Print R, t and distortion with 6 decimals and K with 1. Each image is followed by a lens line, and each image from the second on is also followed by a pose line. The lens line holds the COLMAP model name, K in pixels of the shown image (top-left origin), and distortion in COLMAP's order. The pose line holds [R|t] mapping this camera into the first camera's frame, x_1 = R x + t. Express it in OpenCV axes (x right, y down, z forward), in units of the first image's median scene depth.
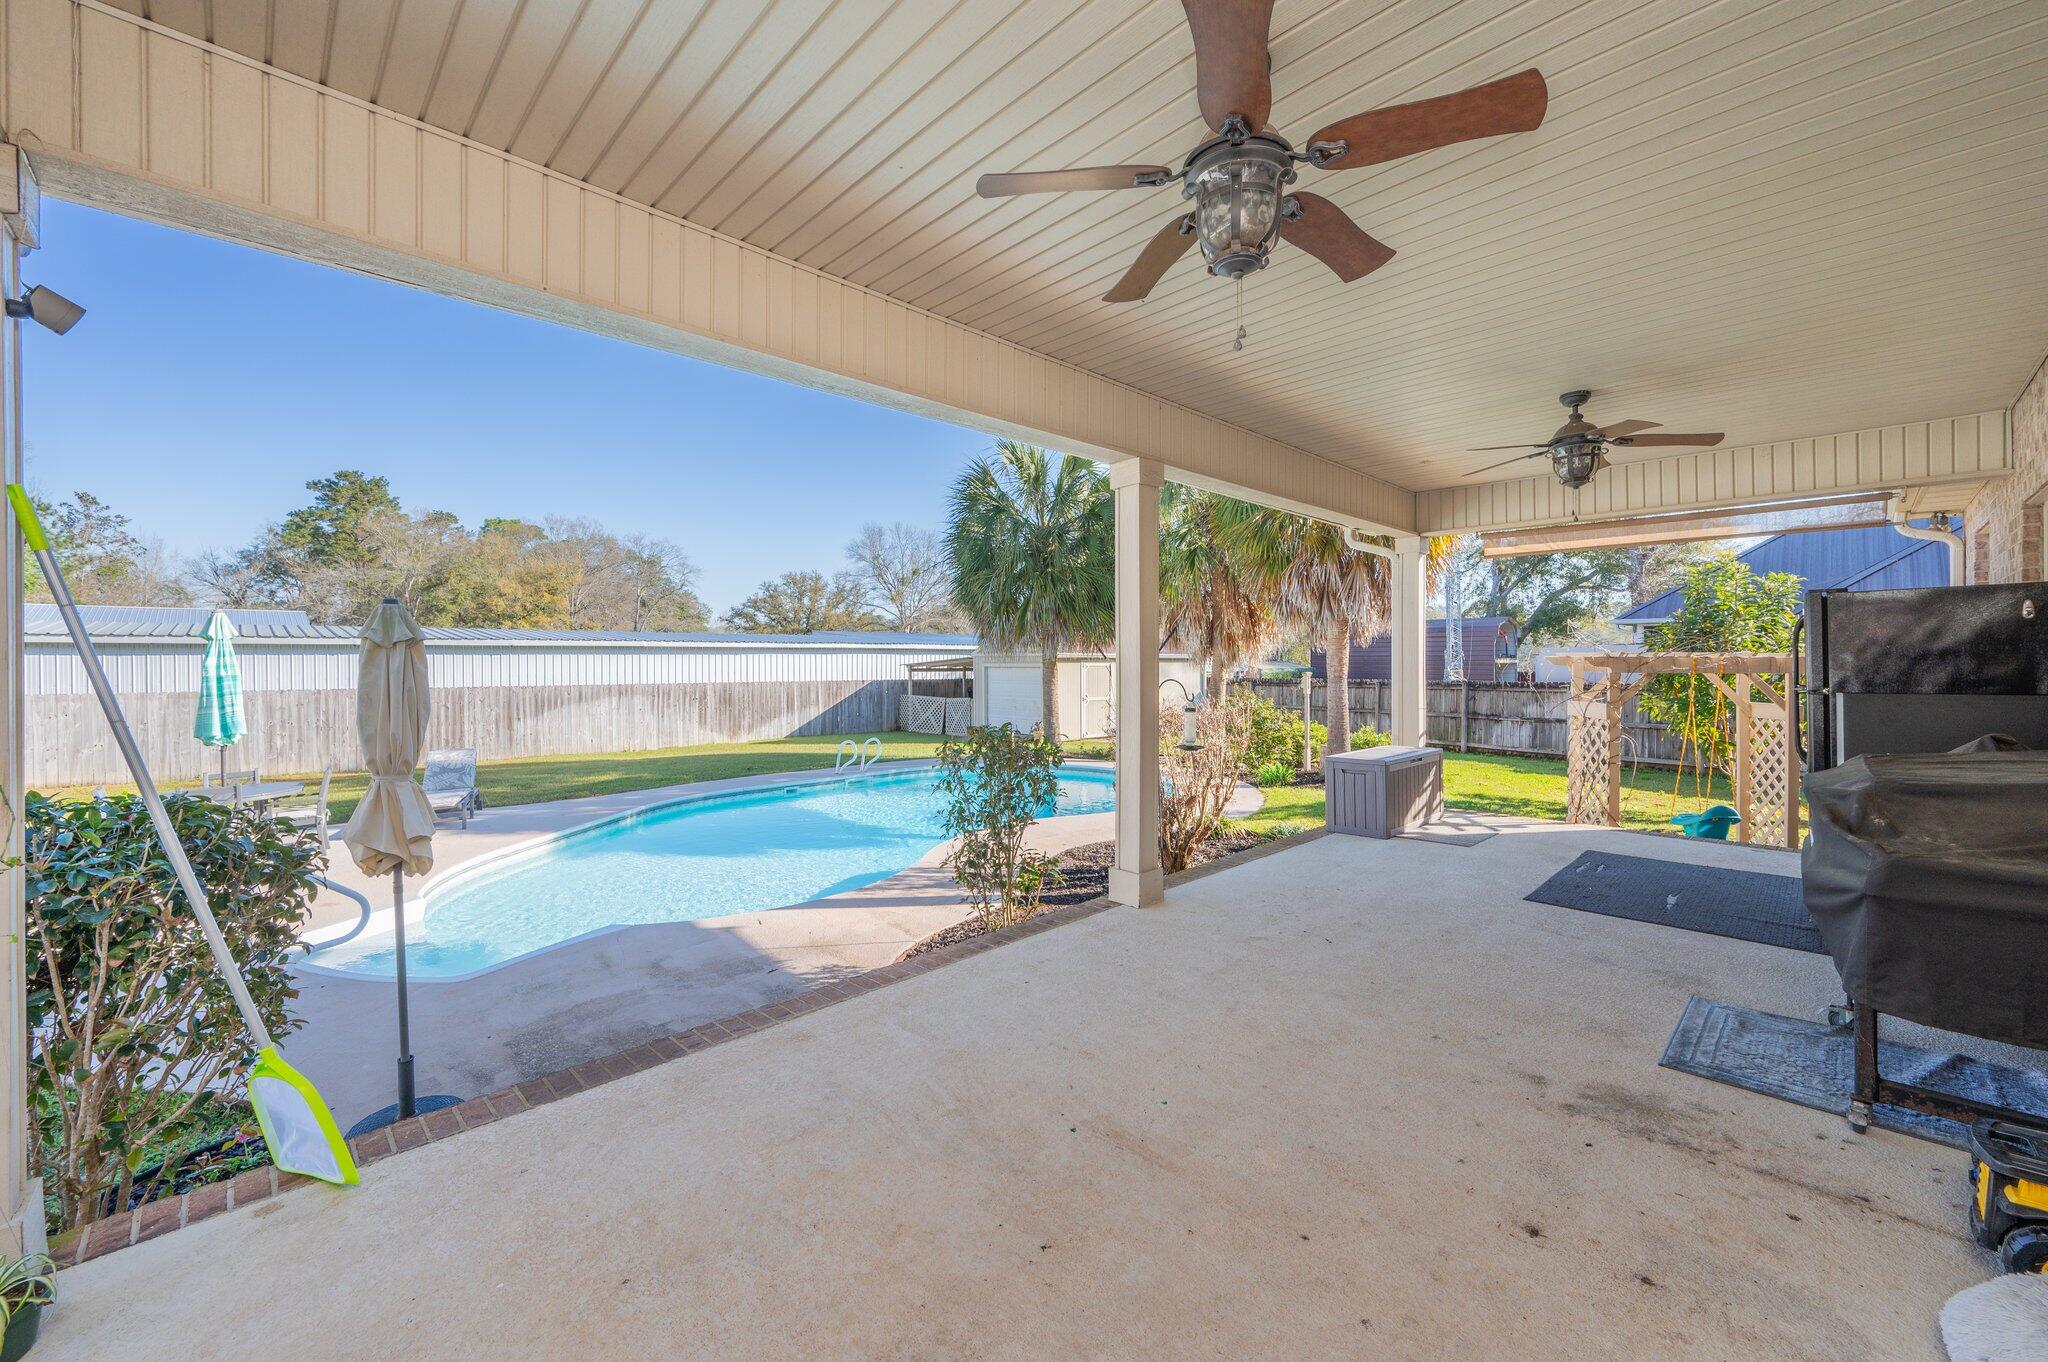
lens RADIAL K [[778.3, 0, 1009.0], [0, 778.3, 662.5], [0, 0, 1]] dist [-0.000259, -0.000201]
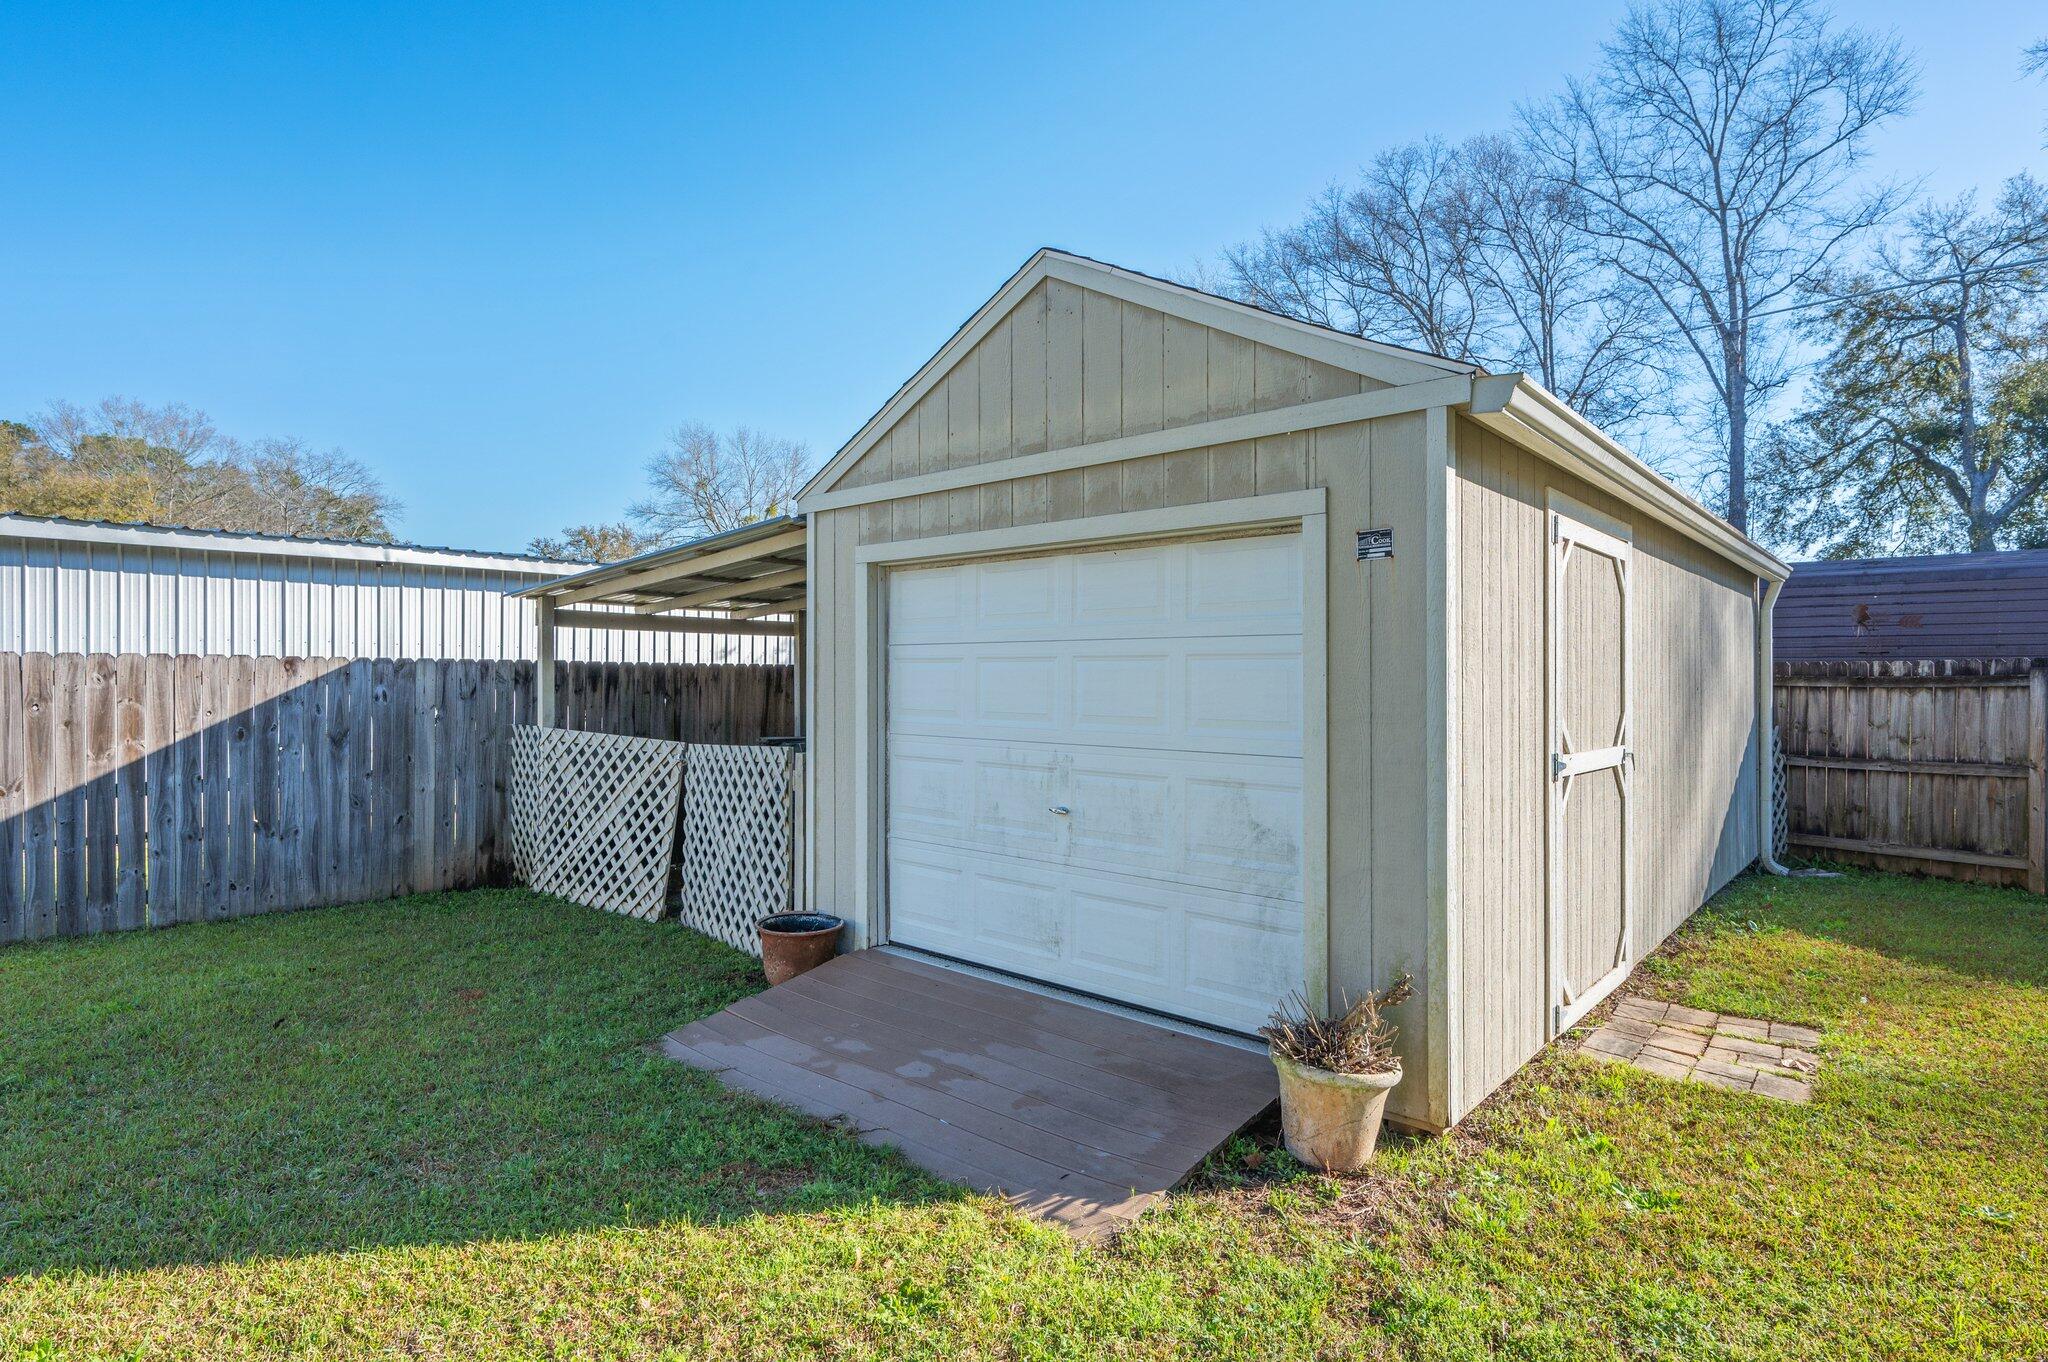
lens RADIAL K [[1026.7, 0, 1024.0], [0, 1026.7, 681.0], [0, 0, 1]] dist [0.000890, -0.000138]
pose [[0.995224, 0.004123, 0.097535, -0.028078], [-0.004618, 0.999978, 0.004848, 0.042558], [-0.097513, -0.005276, 0.995220, 1.127502]]
